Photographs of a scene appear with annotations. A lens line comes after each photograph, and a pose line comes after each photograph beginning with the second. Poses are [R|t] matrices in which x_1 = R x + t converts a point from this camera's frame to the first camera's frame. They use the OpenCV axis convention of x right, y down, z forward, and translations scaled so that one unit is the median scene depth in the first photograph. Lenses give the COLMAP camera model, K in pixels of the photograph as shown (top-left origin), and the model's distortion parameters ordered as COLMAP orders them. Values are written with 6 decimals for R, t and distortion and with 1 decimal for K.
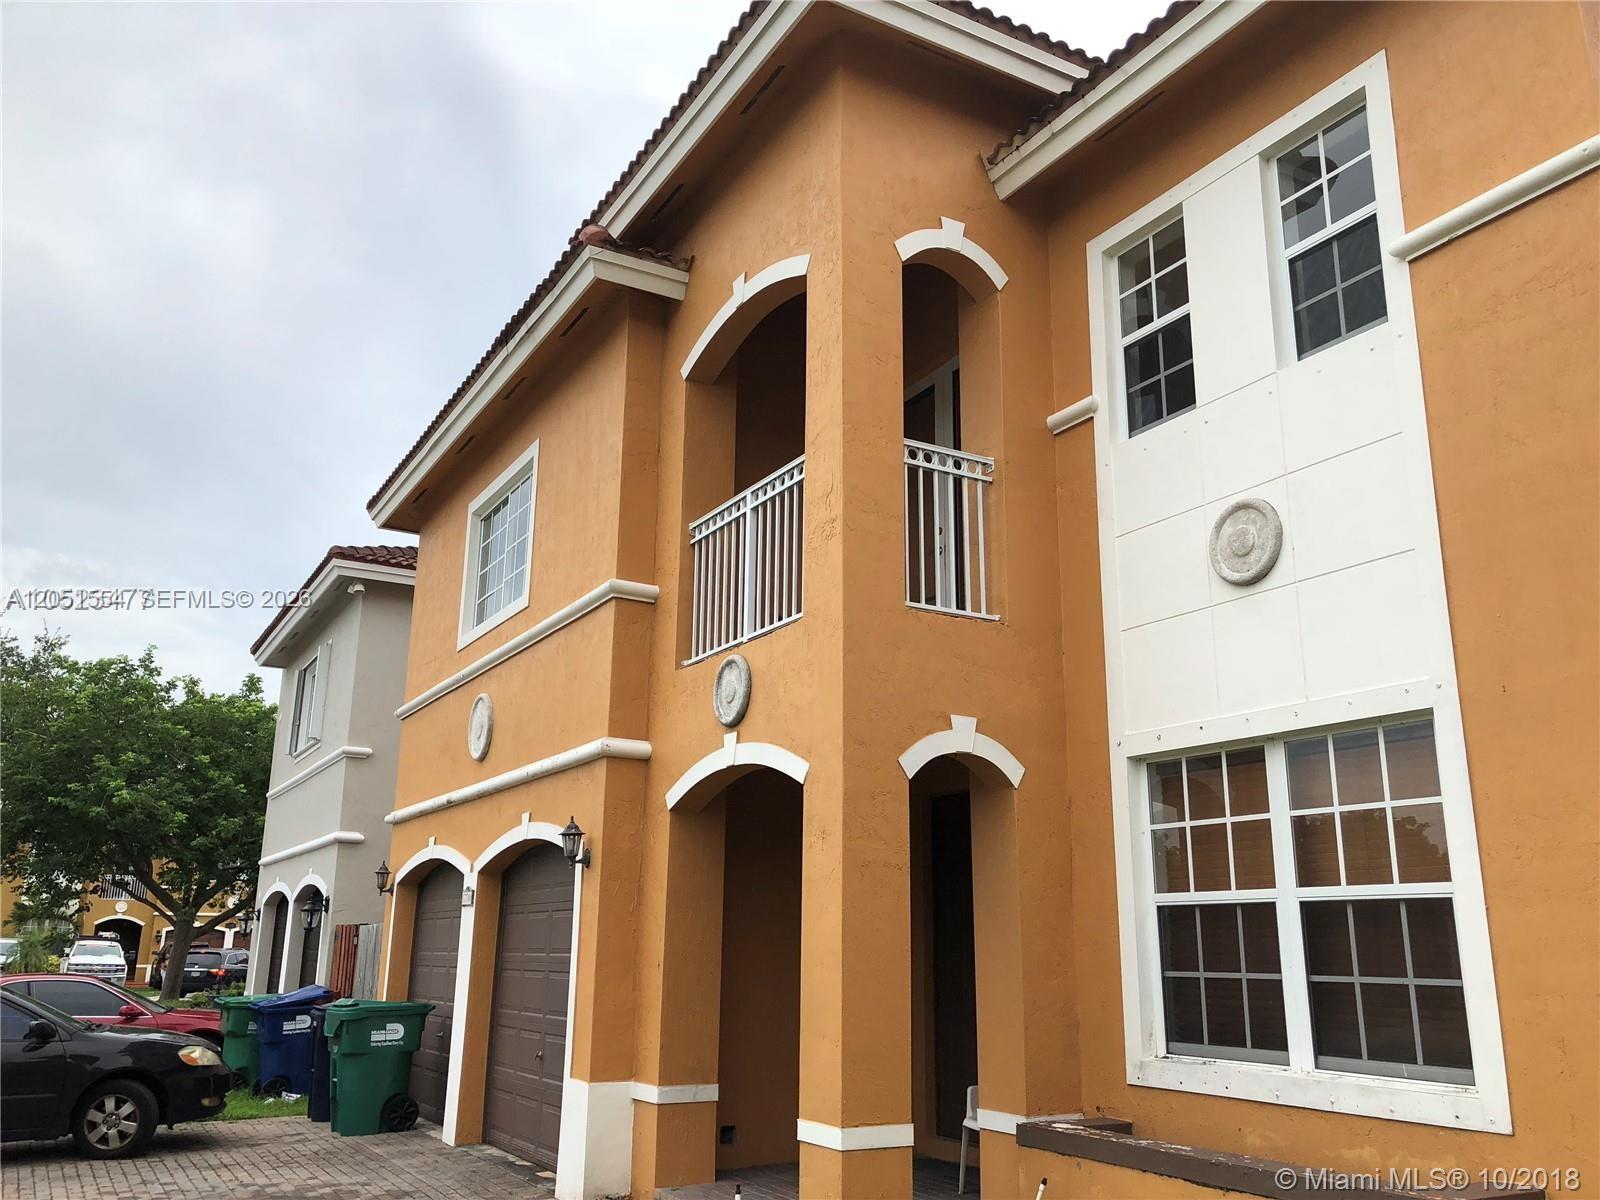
lens RADIAL K [[1315.1, 0, 800.0], [0, 1315.1, 600.0], [0, 0, 1]] dist [0.063559, -0.076677]
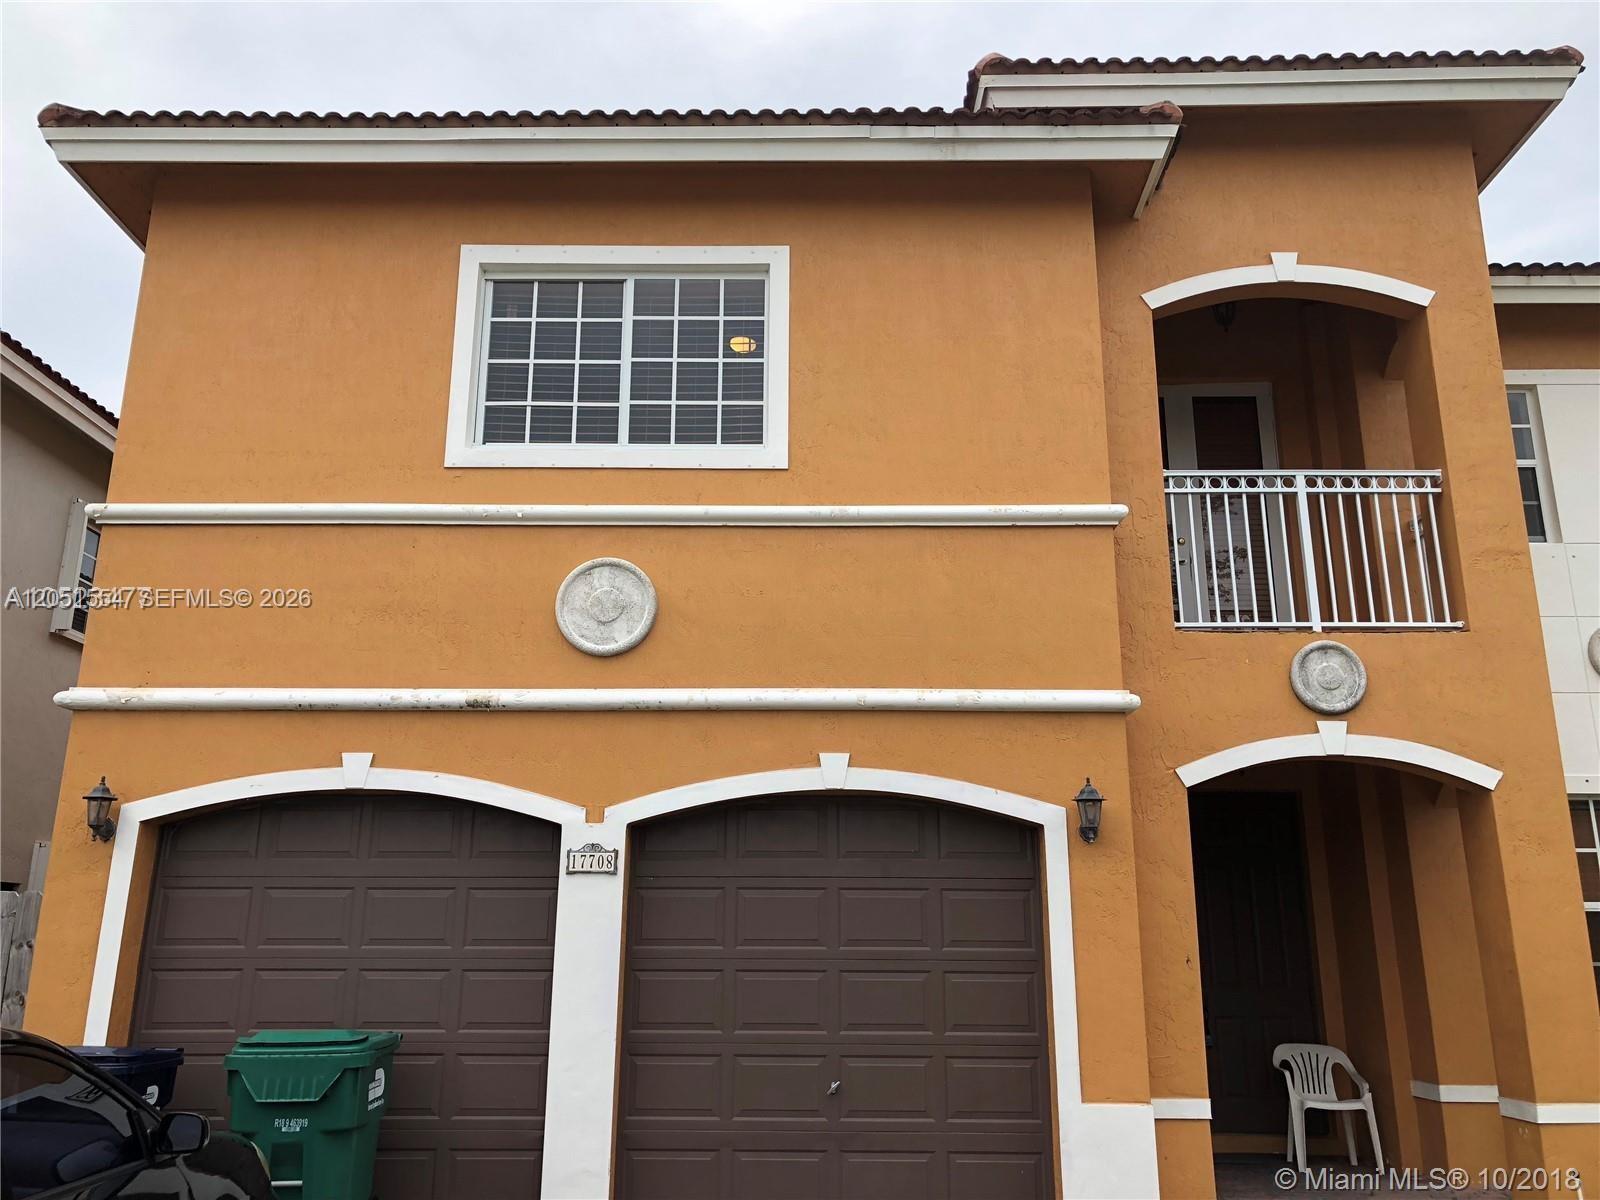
lens RADIAL K [[1302.3, 0, 793.2], [0, 1302.3, 598.5], [0, 0, 1]] dist [0.056348, -0.065407]
pose [[0.508877, 0.220067, 0.832235, -1.238282], [-0.220282, 0.967872, -0.121240, 0.251323], [-0.832178, -0.121630, 0.541005, 0.946090]]
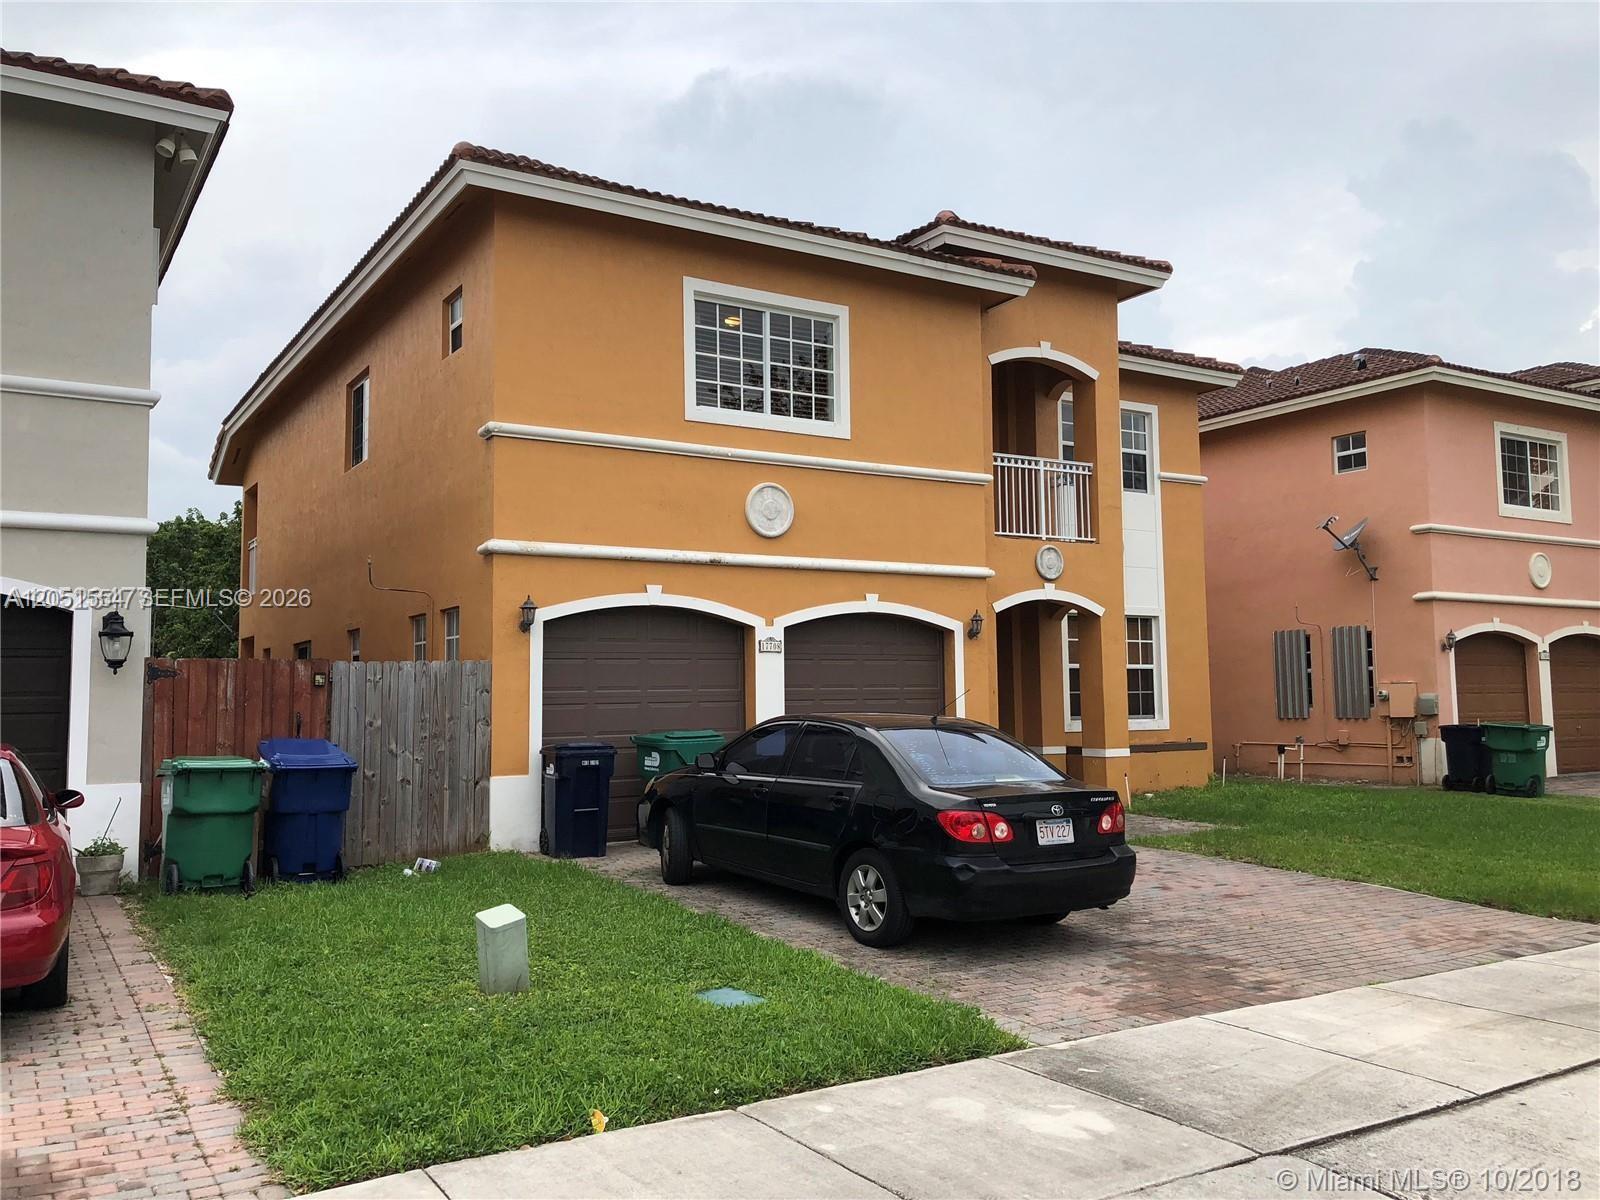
lens RADIAL K [[1274.7, 0, 781.0], [0, 1274.7, 605.2], [0, 0, 1]] dist [0.167982, -0.310970]
pose [[-0.025162, 0.063785, 0.997646, -2.357821], [-0.244927, 0.967153, -0.068012, 0.431382], [-0.969215, -0.246062, -0.008713, 1.635034]]
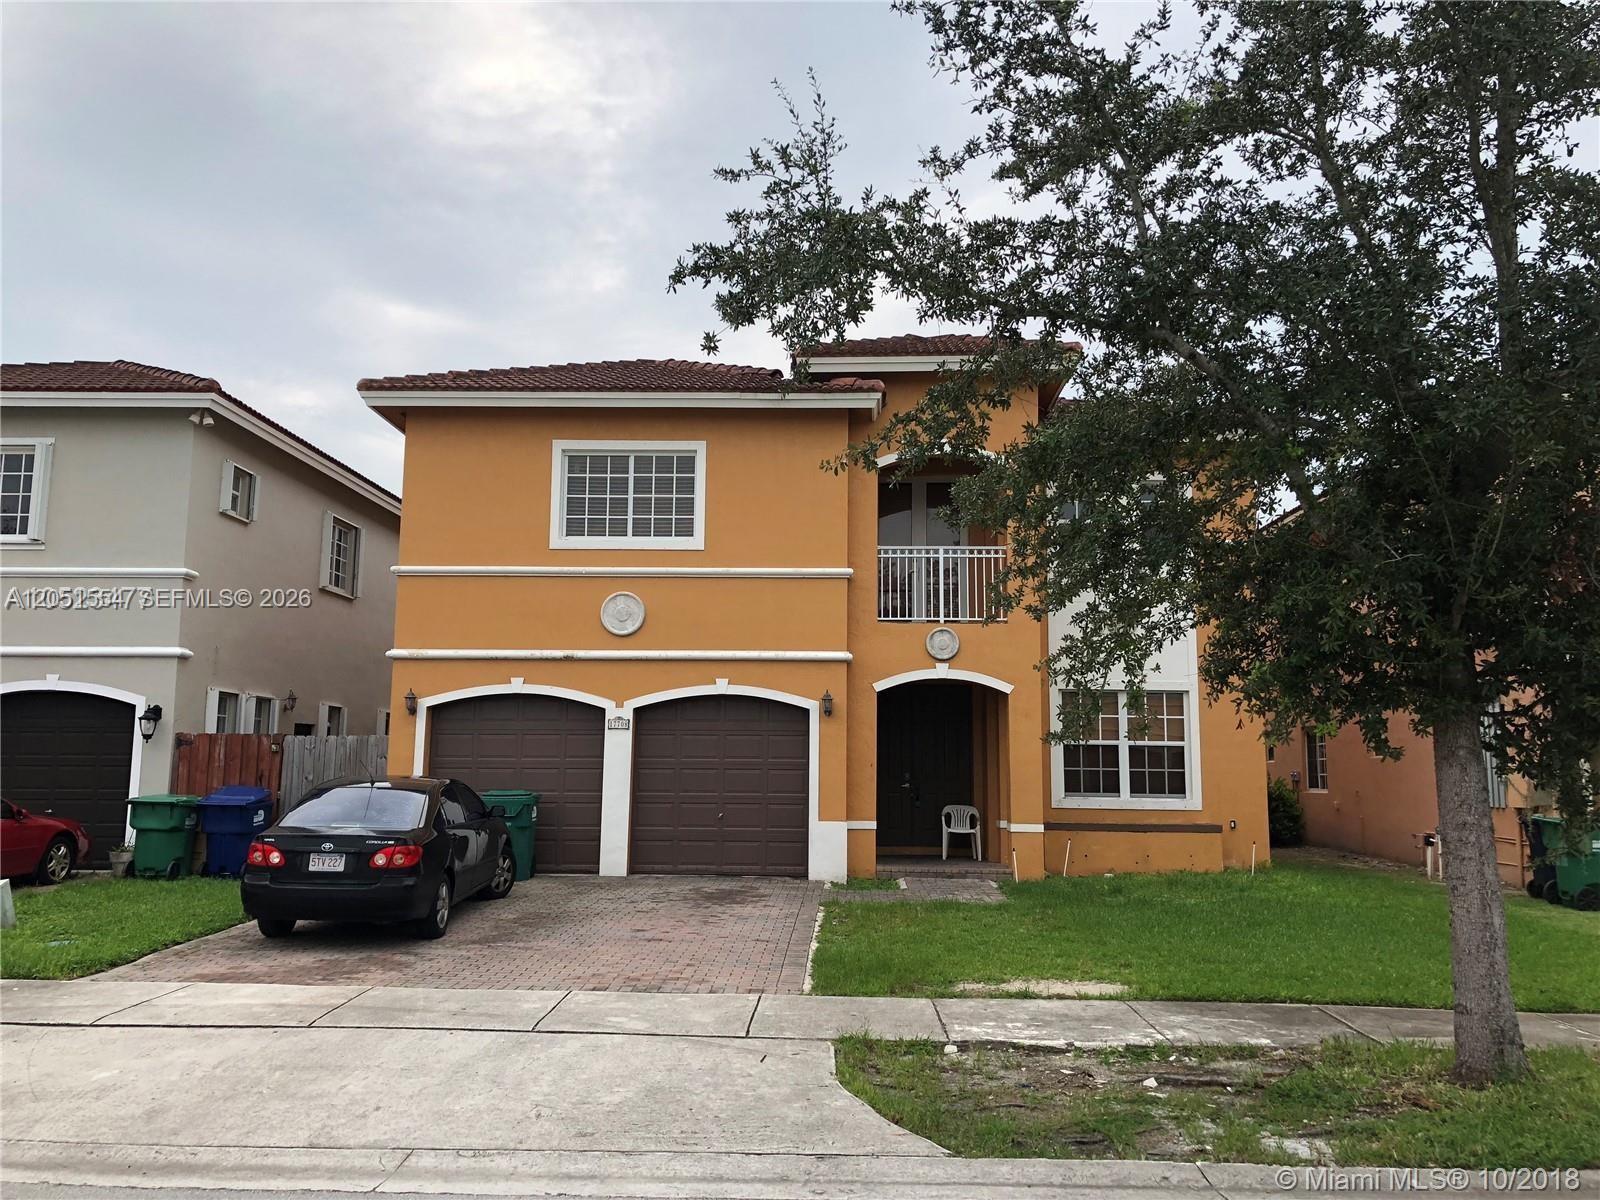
lens RADIAL K [[1297.7, 0, 800.0], [0, 1297.7, 600.0], [0, 0, 1]] dist [0.206937, -0.616799]
pose [[0.528945, 0.103924, 0.842269, -2.328990], [-0.222217, 0.974807, 0.019276, 0.010544], [-0.819046, -0.197363, 0.538713, 0.053239]]
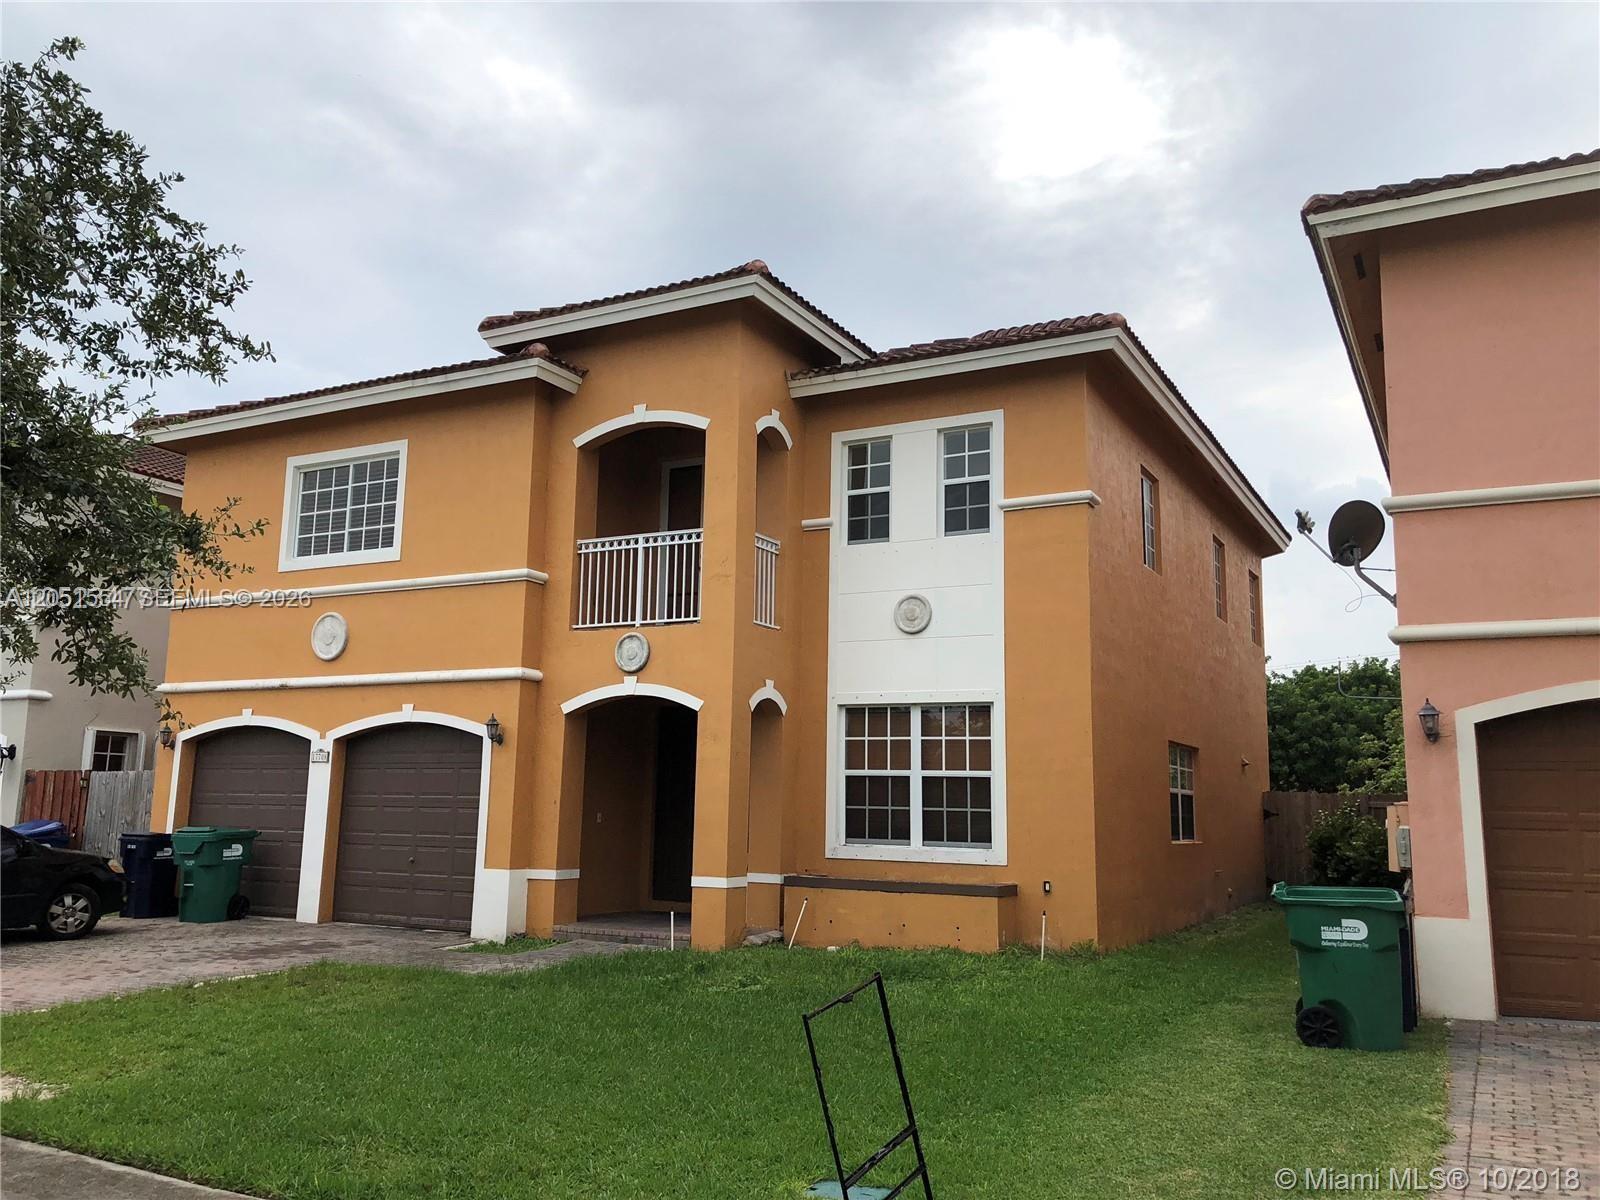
lens RADIAL K [[1274.7, 0, 781.0], [0, 1274.7, 605.2], [0, 0, 1]] dist [0.167982, -0.310970]
pose [[0.853350, 0.086926, 0.514041, -0.902302], [-0.144078, 0.986922, 0.072290, -0.173057], [-0.501034, -0.135751, 0.854714, -0.666793]]
